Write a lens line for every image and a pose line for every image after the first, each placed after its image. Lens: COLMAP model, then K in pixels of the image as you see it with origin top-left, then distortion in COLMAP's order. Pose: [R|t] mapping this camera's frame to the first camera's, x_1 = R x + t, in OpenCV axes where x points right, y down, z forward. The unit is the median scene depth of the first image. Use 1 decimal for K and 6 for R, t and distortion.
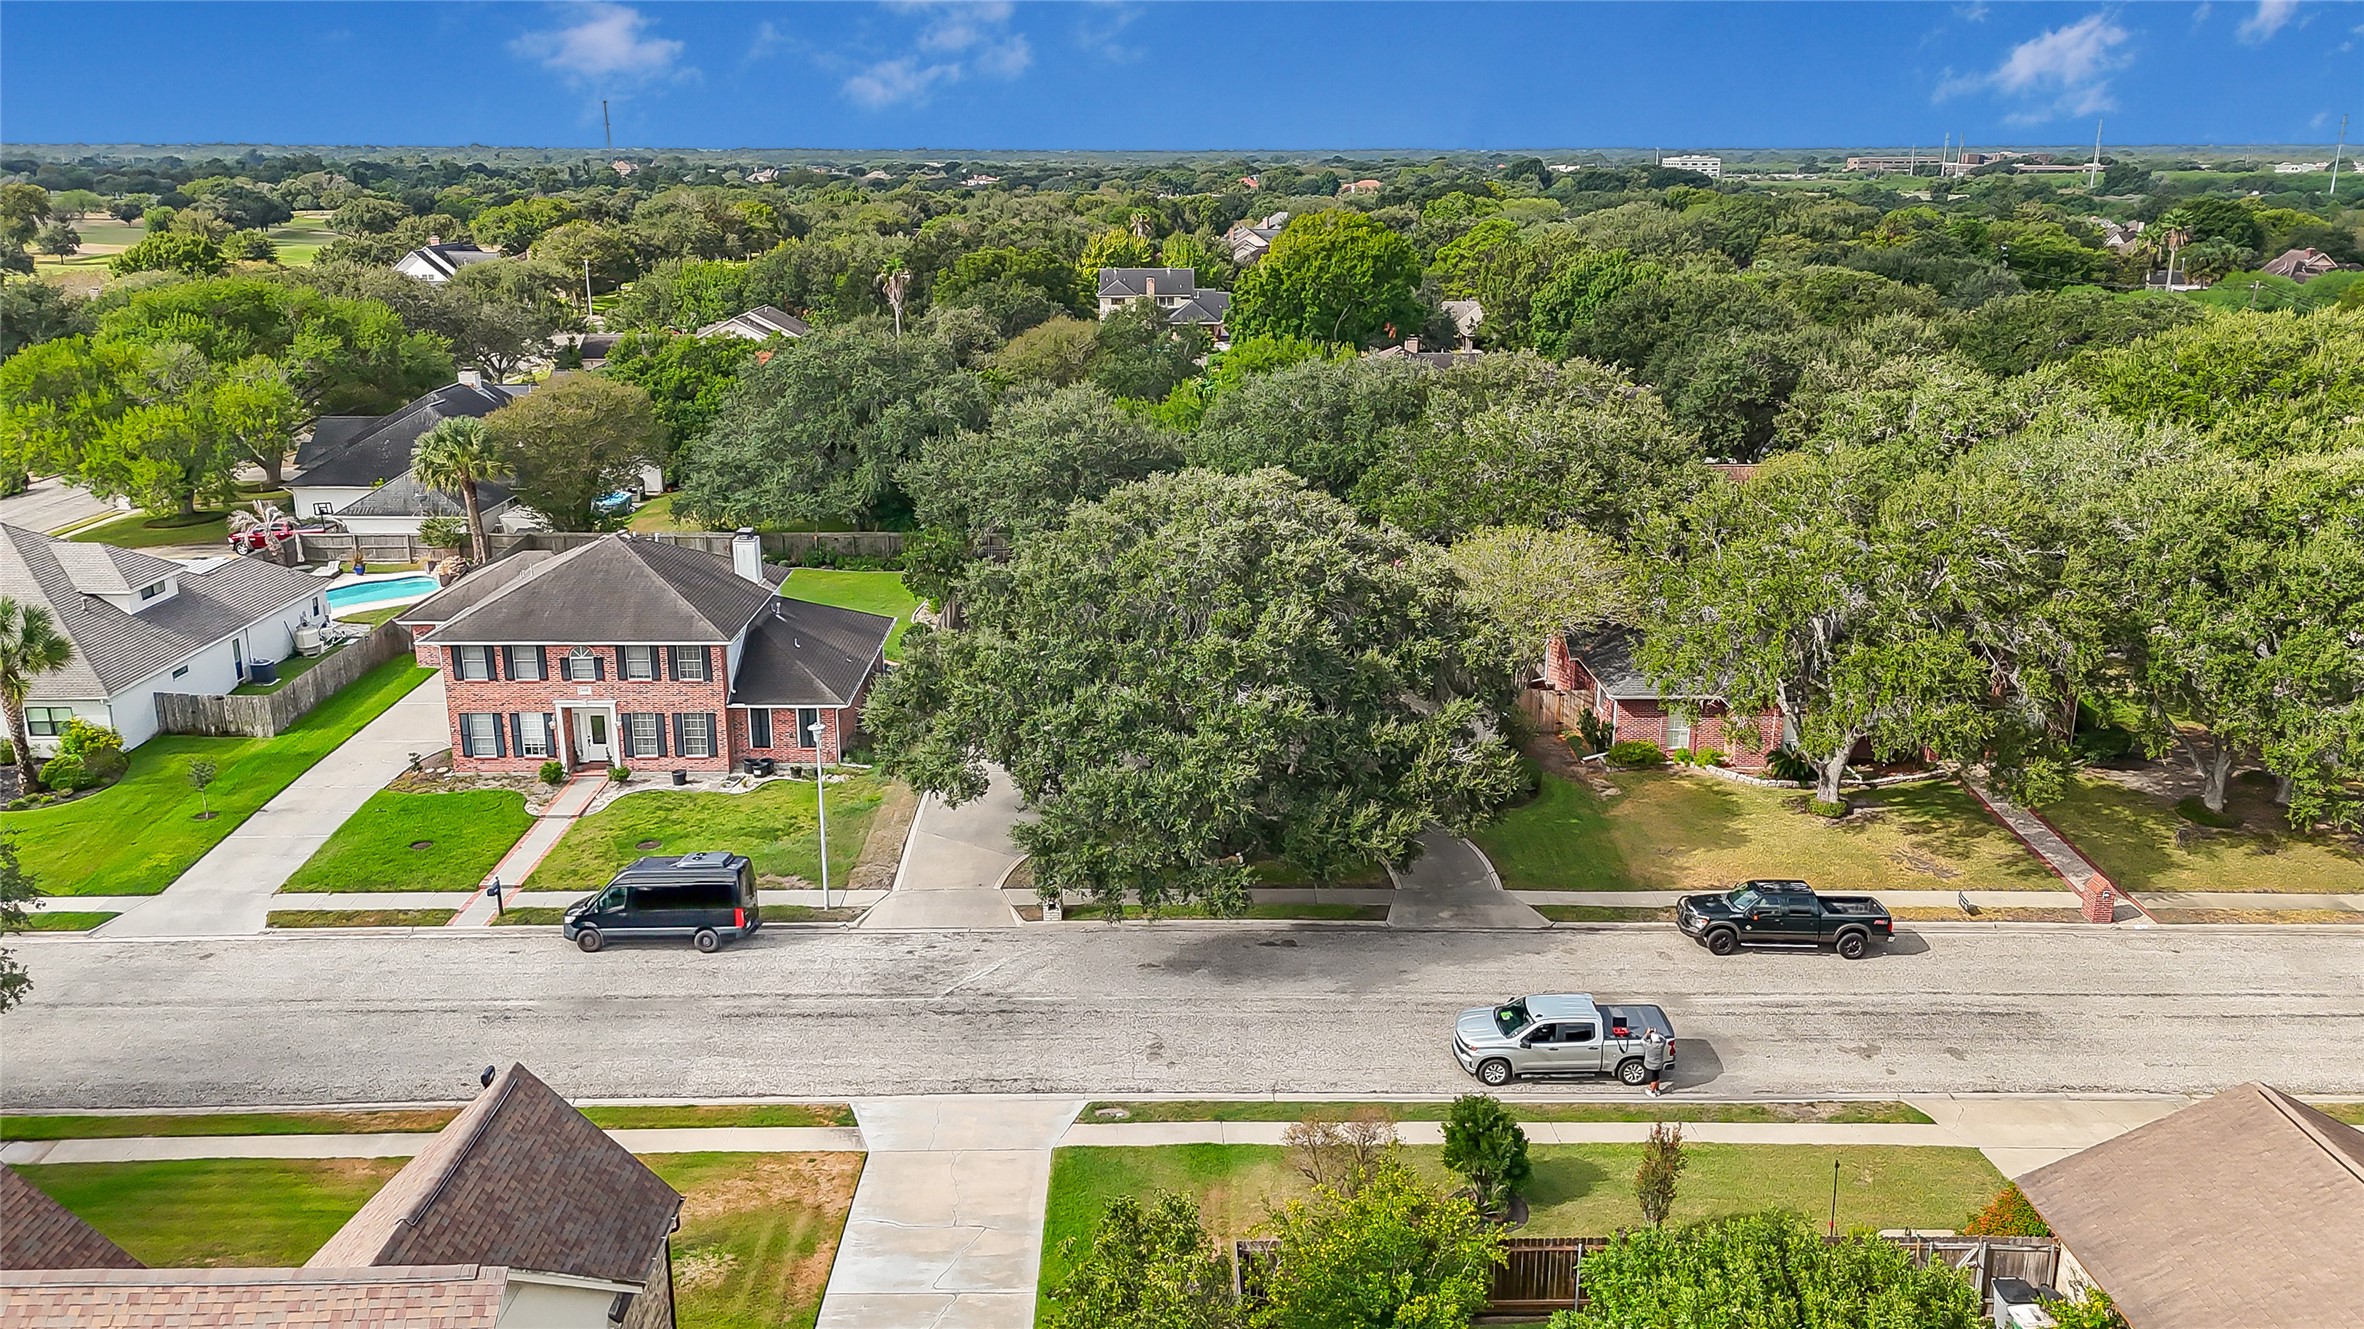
lens RADIAL K [[1795.4, 0, 1182.0], [0, 1795.4, 664.5], [0, 0, 1]] dist [0.055178, -0.001930]
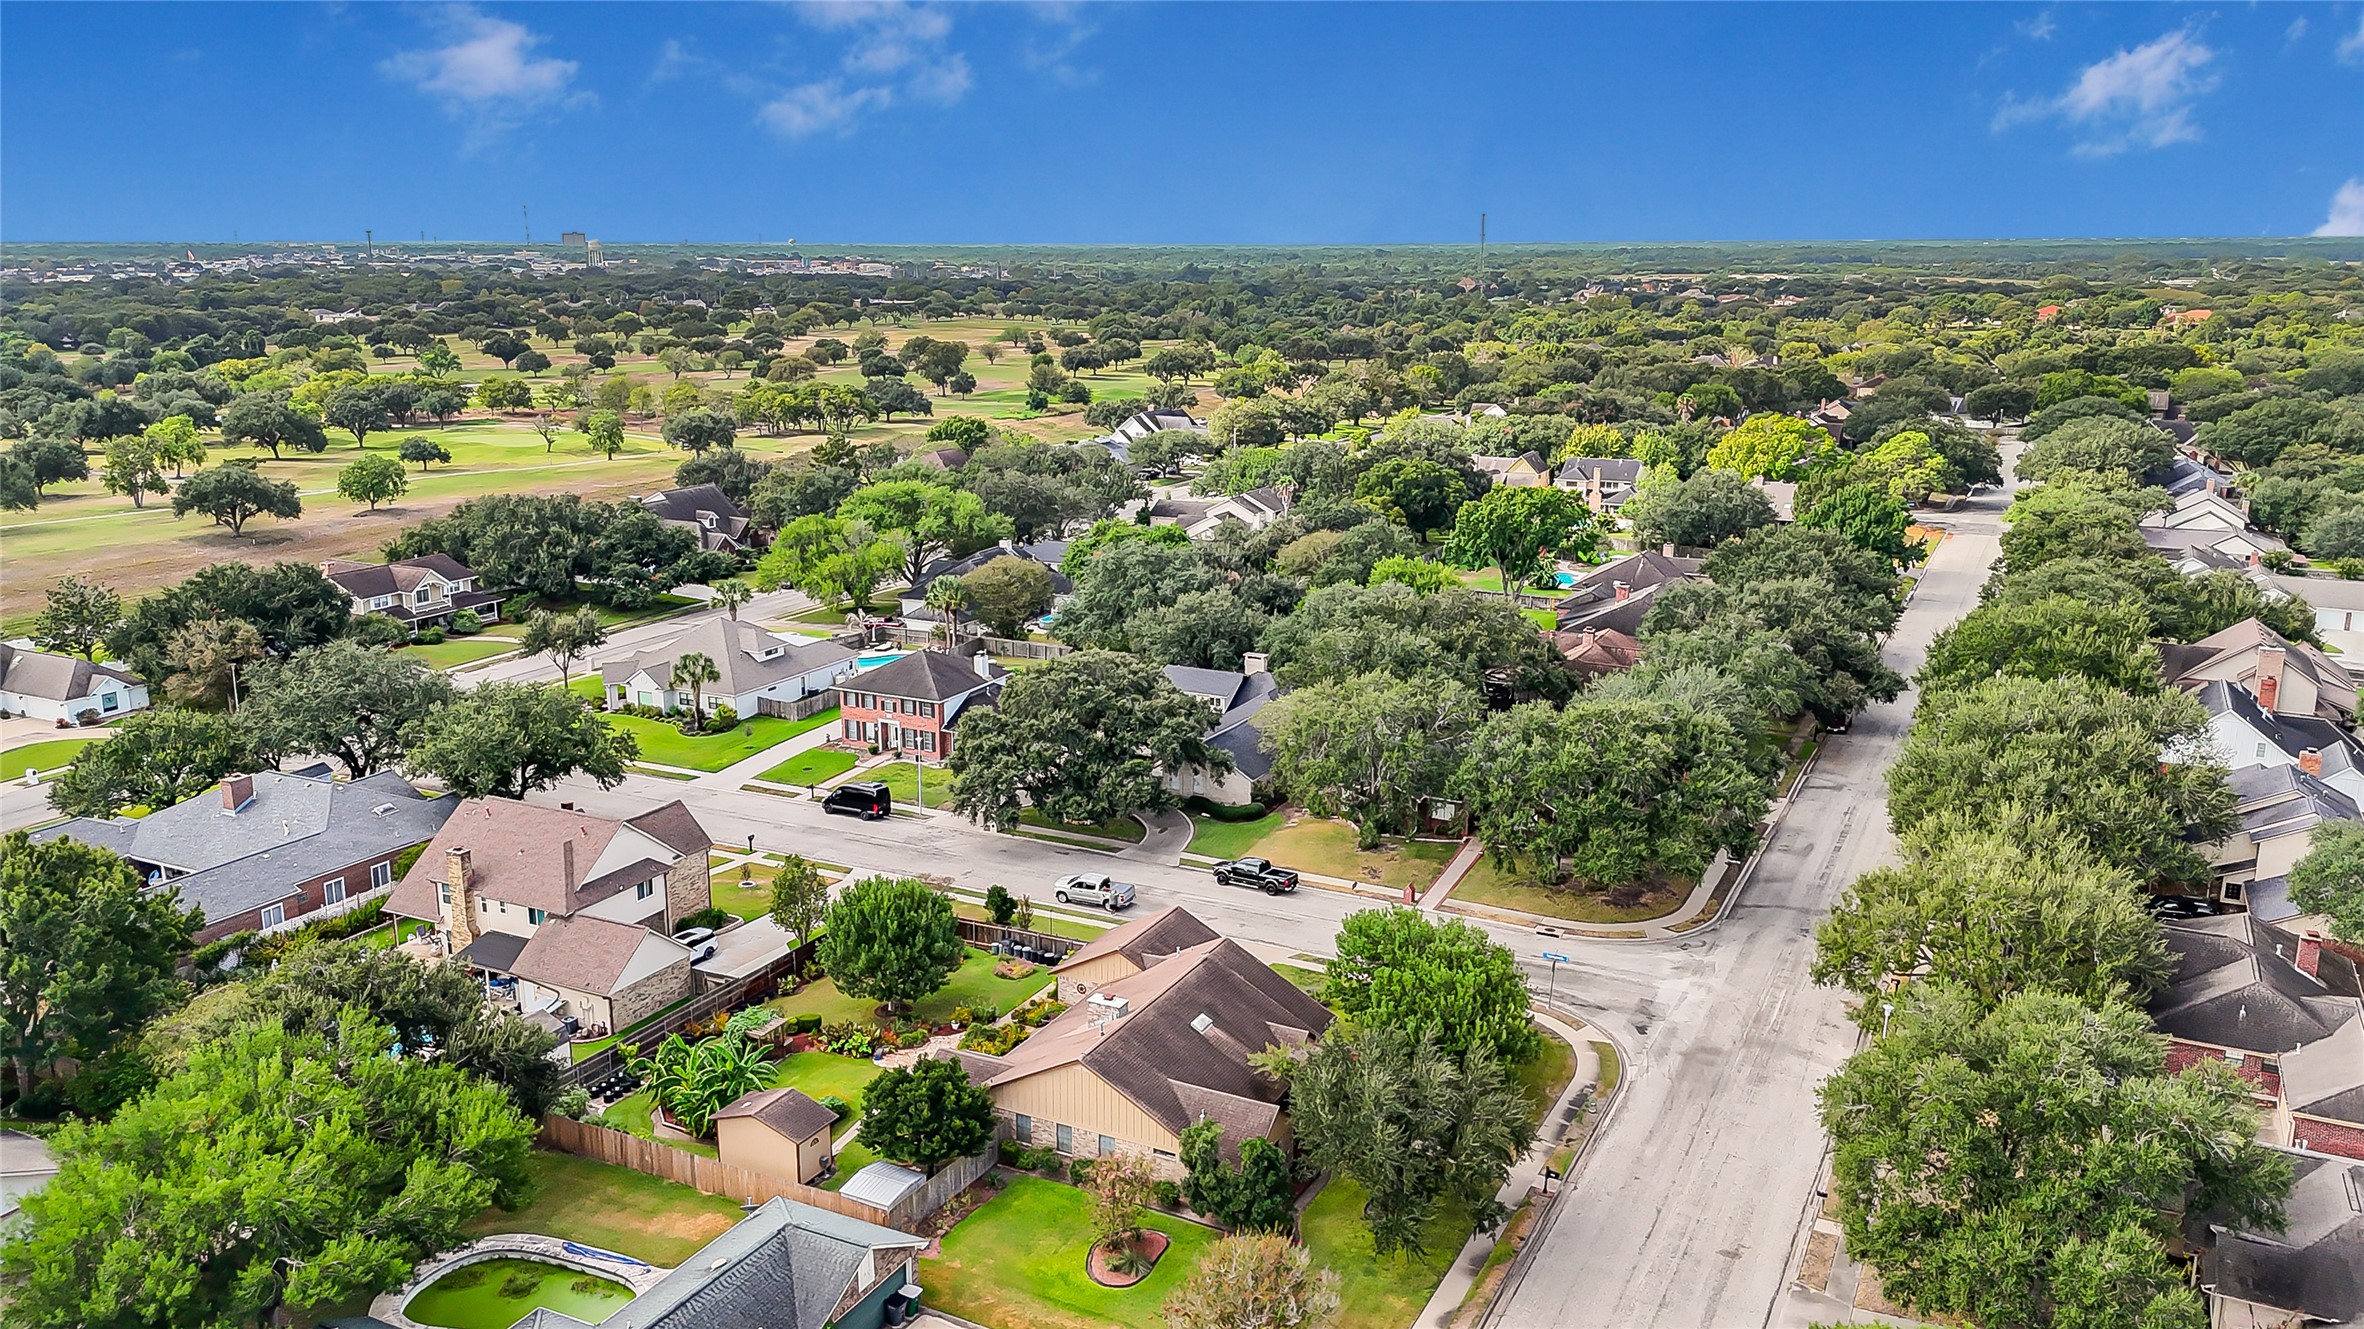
lens RADIAL K [[1817.5, 0, 1182.0], [0, 1817.5, 664.5], [0, 0, 1]] dist [0.079225, -0.001605]
pose [[0.885544, 0.105638, -0.452385, 1.041996], [-0.126707, 0.991804, -0.016430, -0.059484], [0.446942, 0.071869, 0.891671, -0.903932]]
